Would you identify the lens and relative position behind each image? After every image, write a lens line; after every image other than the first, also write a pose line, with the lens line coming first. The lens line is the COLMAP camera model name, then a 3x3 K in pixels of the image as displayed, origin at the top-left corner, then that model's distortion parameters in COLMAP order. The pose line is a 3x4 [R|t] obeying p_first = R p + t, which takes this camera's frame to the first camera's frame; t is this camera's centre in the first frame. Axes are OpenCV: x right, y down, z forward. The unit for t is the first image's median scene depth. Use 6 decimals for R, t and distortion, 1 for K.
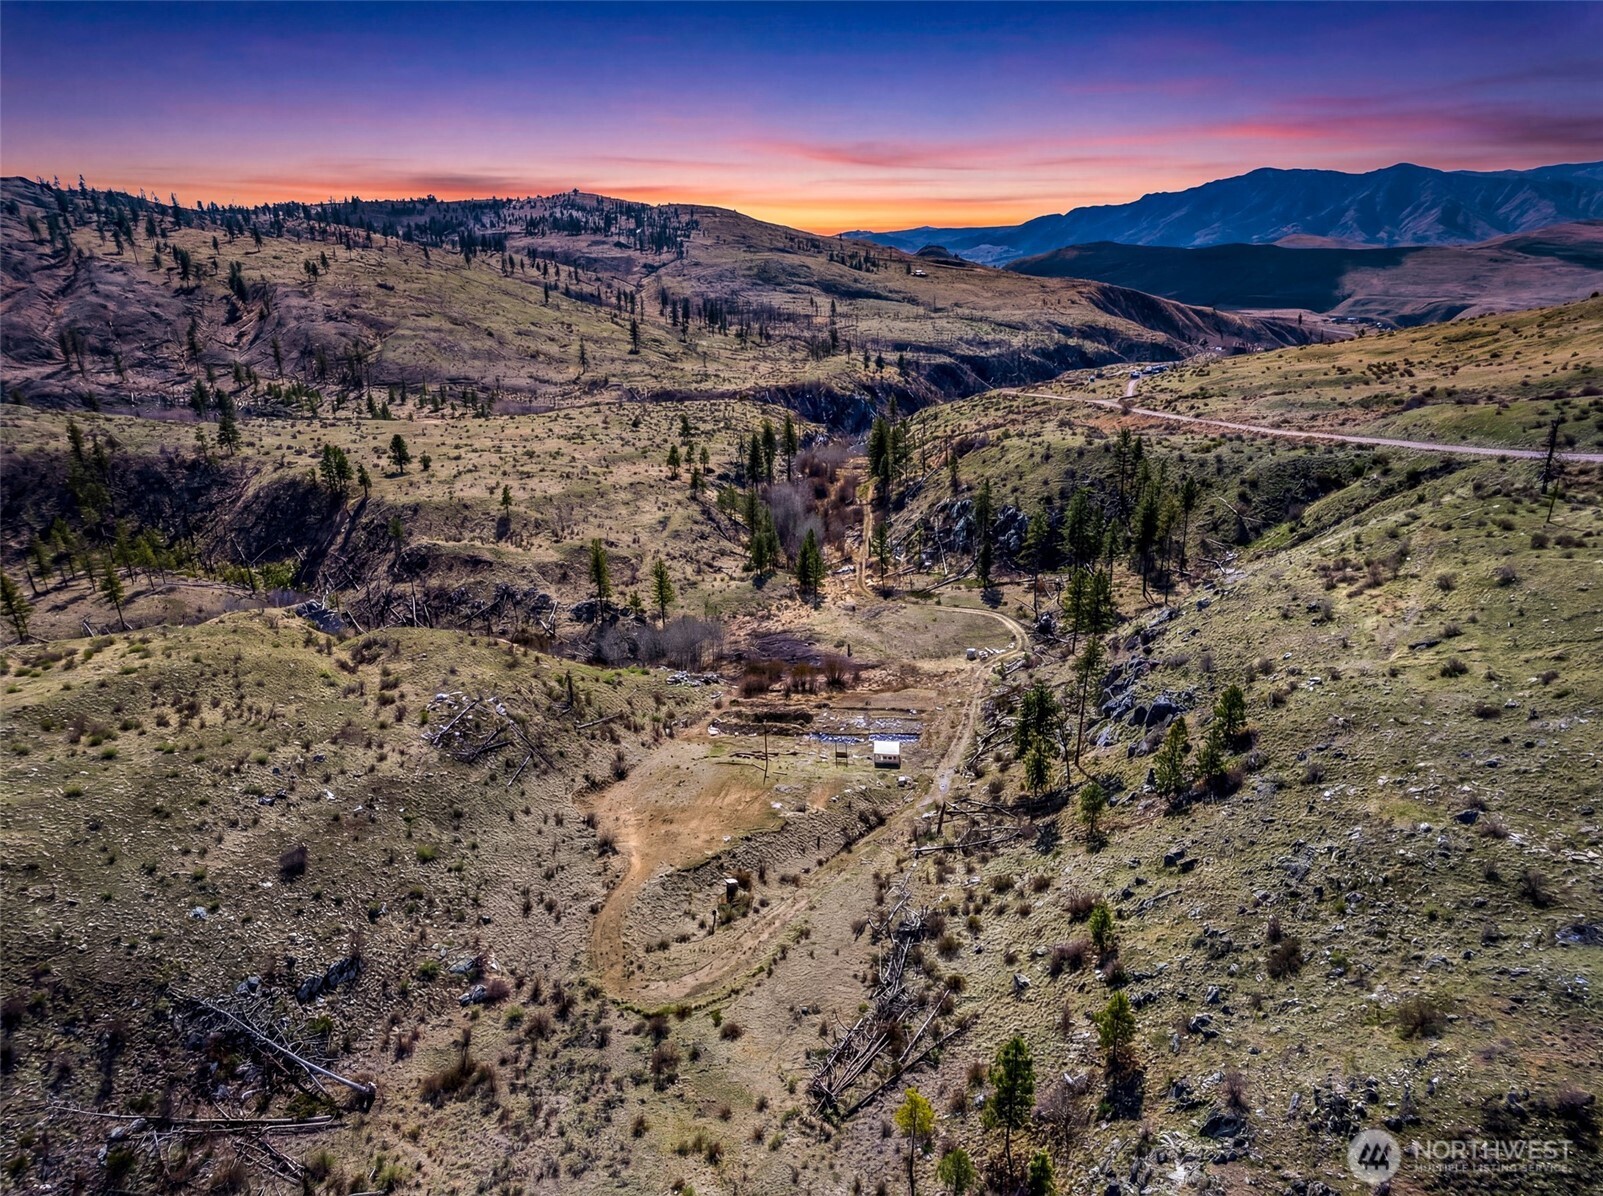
lens RADIAL K [[1044.0, 0, 793.2], [0, 1044.0, 604.3], [0, 0, 1]] dist [-0.071545, 0.059151]
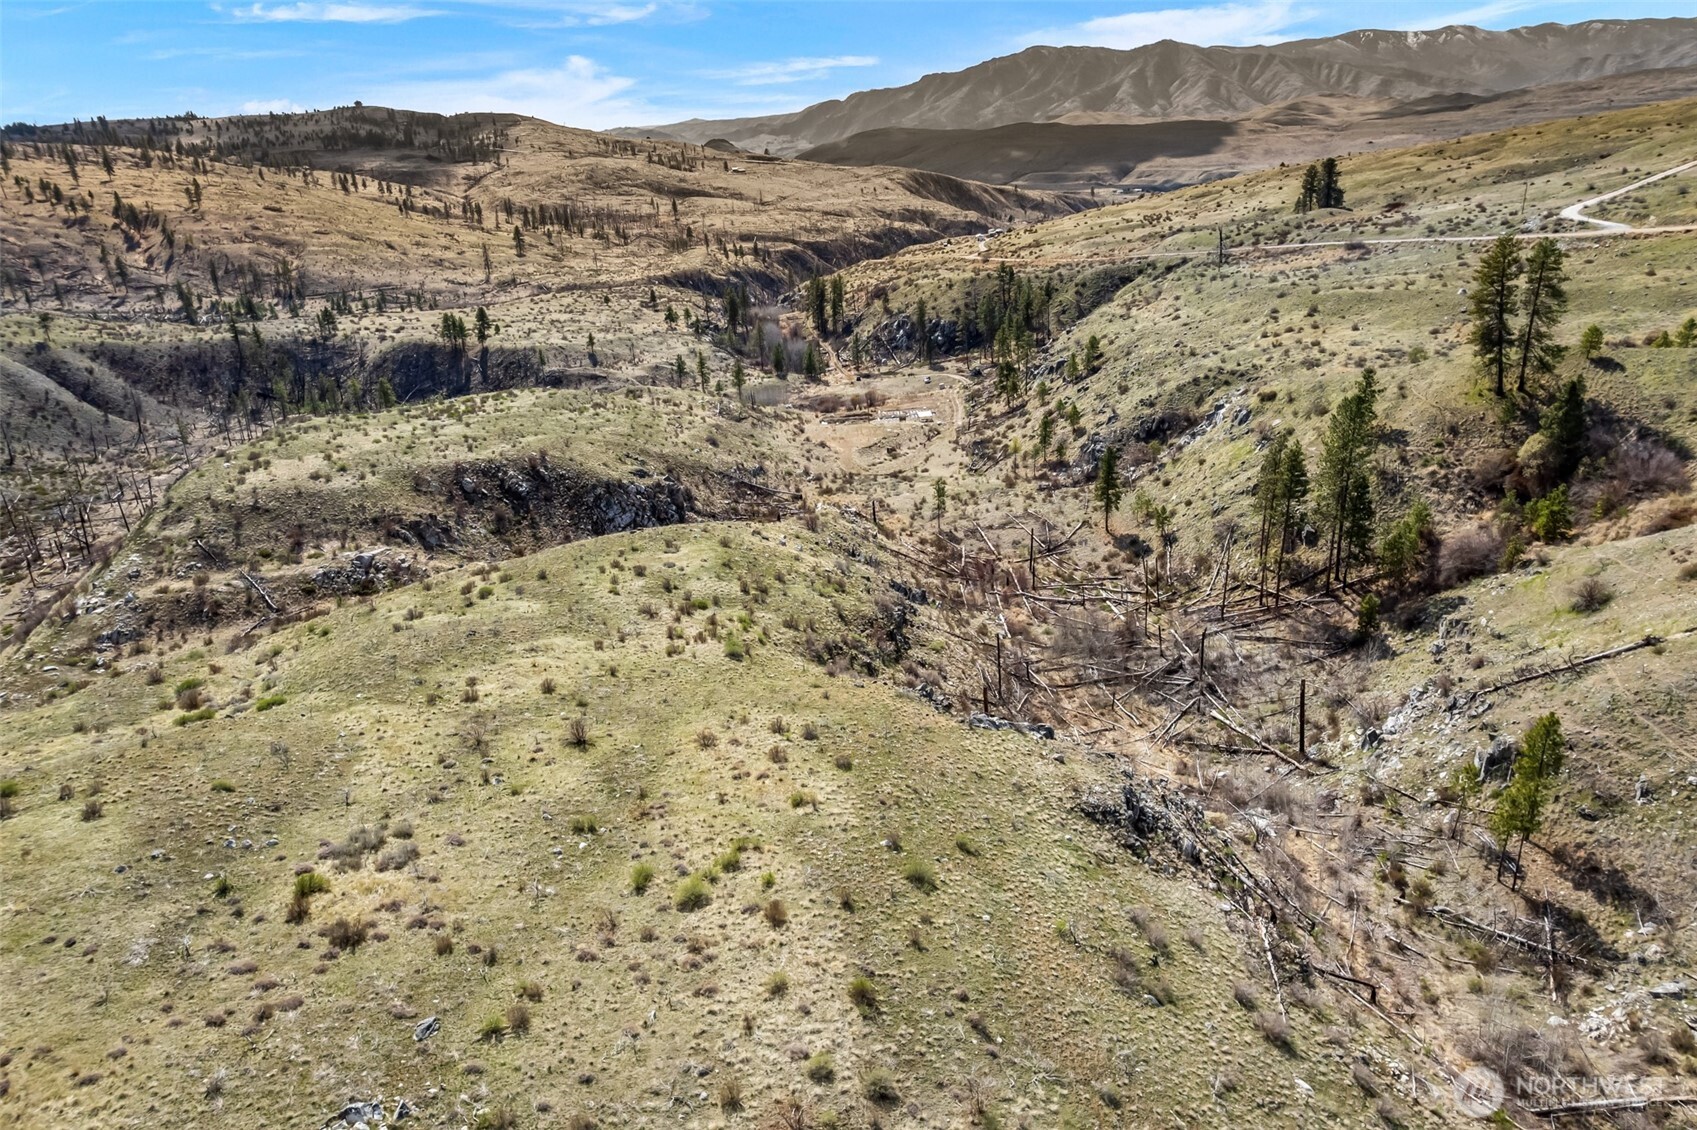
lens RADIAL K [[1137.5, 0, 838.2], [0, 1137.5, 570.2], [0, 0, 1]] dist [-0.073155, 0.052494]
pose [[0.970894, -0.119045, 0.207831, -0.354432], [0.112610, 0.992727, 0.042571, 0.210614], [-0.211387, -0.017928, 0.977238, -0.673093]]
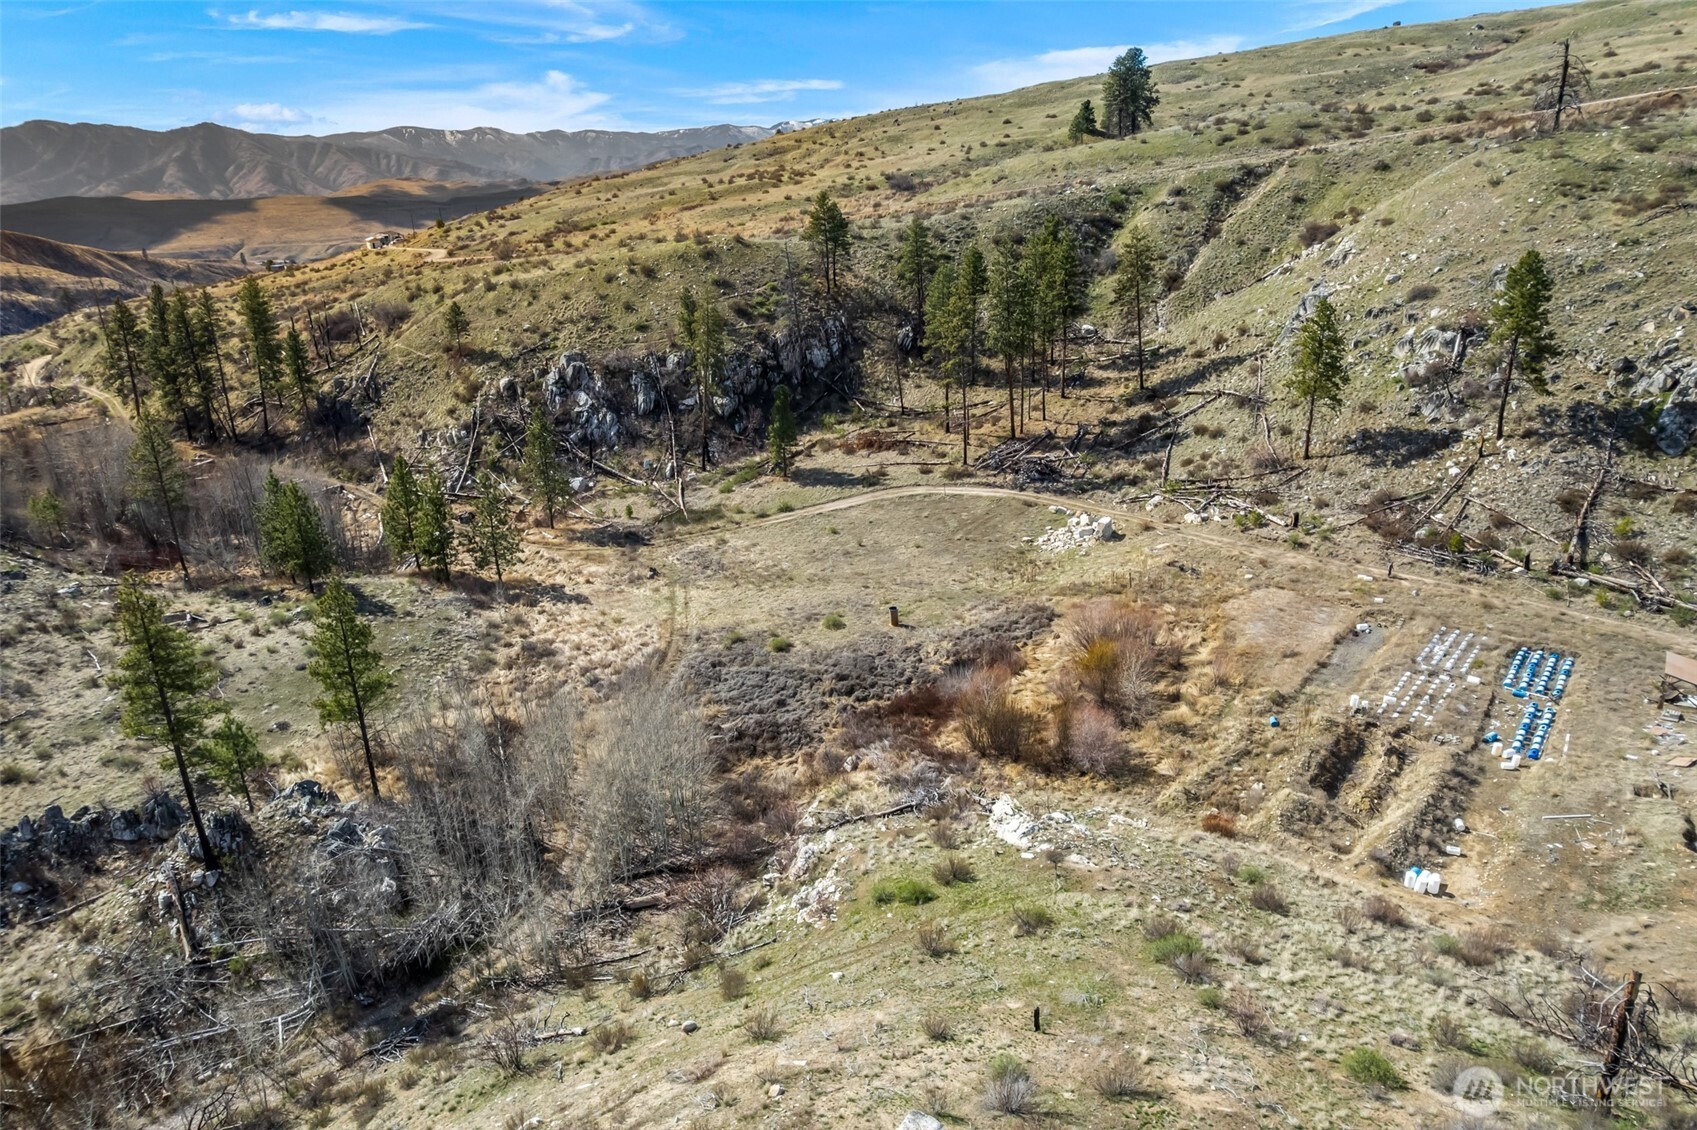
lens RADIAL K [[1085.8, 0, 841.1], [0, 1085.8, 570.5], [0, 0, 1]] dist [-0.082506, 0.073361]
pose [[0.527132, -0.287161, 0.799794, -0.275592], [0.296898, 0.944097, 0.143291, -0.041062], [-0.796231, 0.161925, 0.582921, 0.677211]]
